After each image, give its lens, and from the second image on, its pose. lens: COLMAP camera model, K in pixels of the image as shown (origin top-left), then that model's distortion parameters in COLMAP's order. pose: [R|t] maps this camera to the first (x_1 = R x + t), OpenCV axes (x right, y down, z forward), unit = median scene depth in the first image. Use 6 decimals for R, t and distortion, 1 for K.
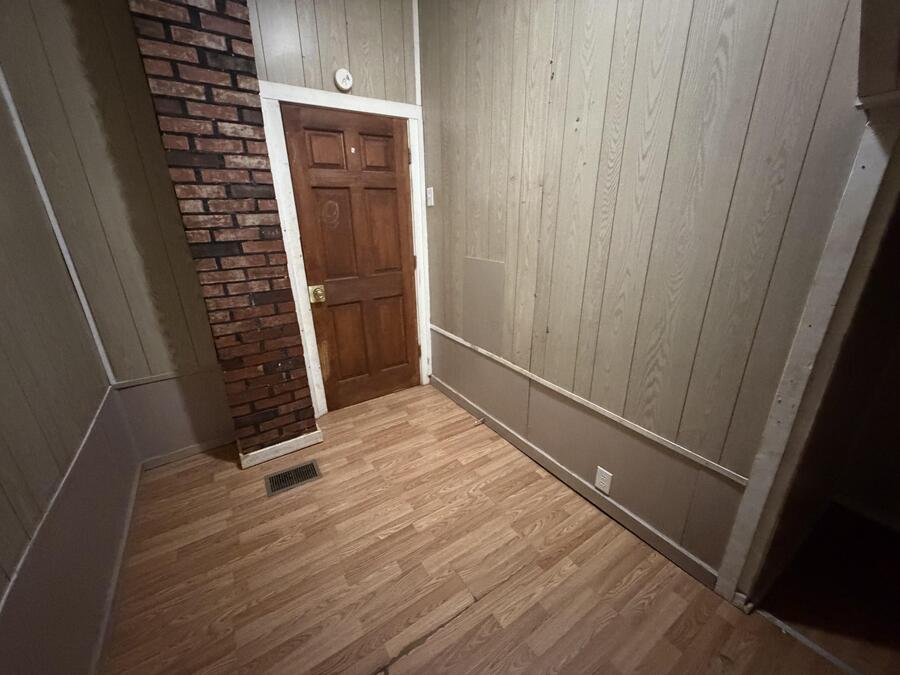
lens RADIAL K [[359.5, 0, 449.9], [0, 359.5, 337.2], [0, 0, 1]] dist [0.002969, 0.000131]
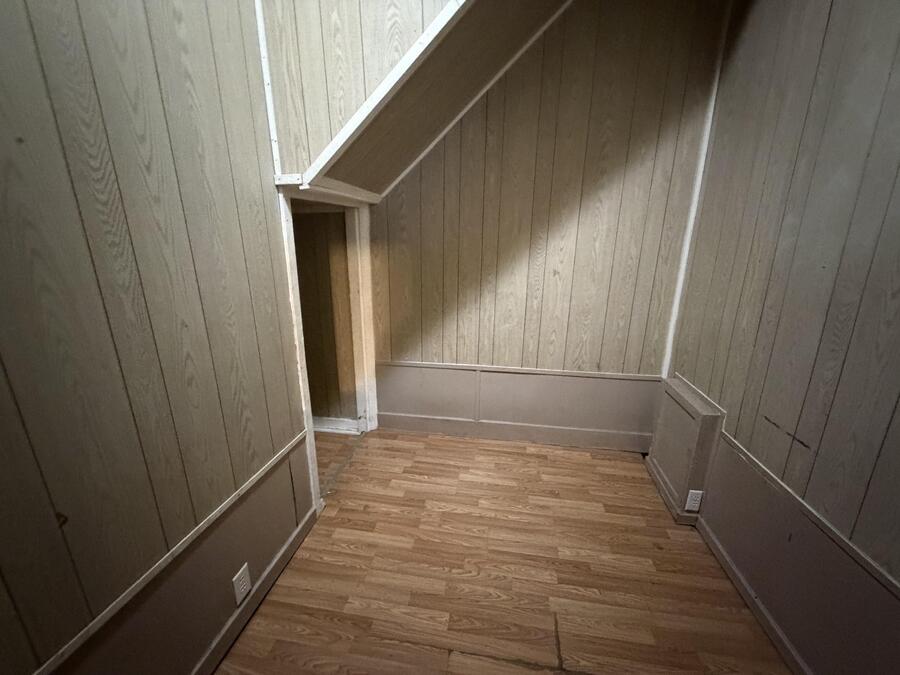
lens RADIAL K [[359.5, 0, 449.8], [0, 359.5, 339.2], [0, 0, 1]] dist [0.002969, 0.000131]
pose [[-0.735474, -0.164118, 0.657376, -0.397760], [0.236318, 0.847160, 0.475893, -0.381962], [-0.635005, 0.505357, -0.584280, 1.120197]]
